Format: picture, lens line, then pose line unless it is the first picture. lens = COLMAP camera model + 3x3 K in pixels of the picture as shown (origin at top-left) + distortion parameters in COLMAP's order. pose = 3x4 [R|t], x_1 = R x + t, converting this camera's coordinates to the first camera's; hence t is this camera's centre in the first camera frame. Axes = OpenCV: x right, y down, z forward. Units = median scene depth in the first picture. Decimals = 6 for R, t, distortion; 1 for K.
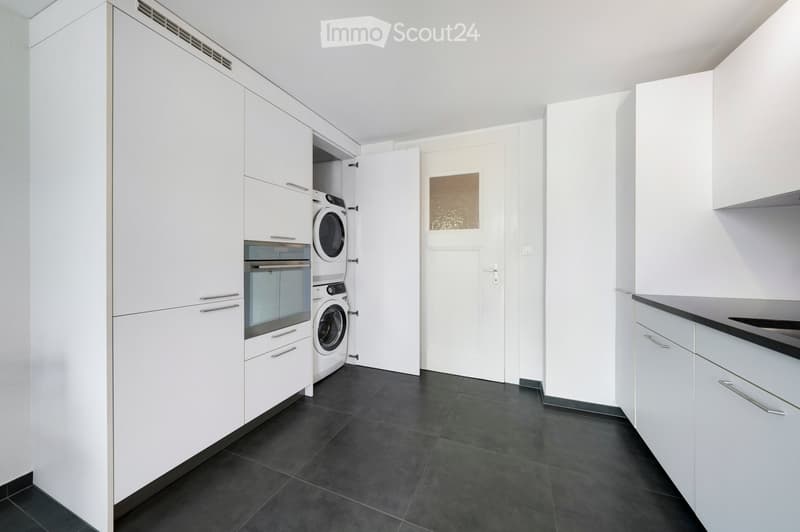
lens RADIAL K [[283.9, 0, 401.0], [0, 283.9, 250.4], [0, 0, 1]] dist [0.001083, 0.000185]
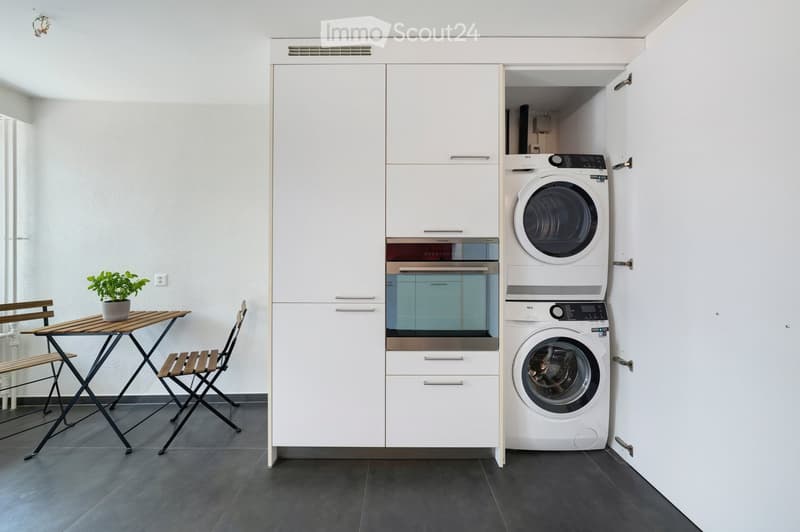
lens RADIAL K [[295.7, 0, 398.2], [0, 295.7, 254.1], [0, 0, 1]] dist [-0.008225, 0.000223]
pose [[0.379098, -0.010779, -0.925294, 0.215653], [0.020934, 0.999776, -0.003070, 0.013477], [0.925120, -0.018206, 0.379239, 0.480029]]
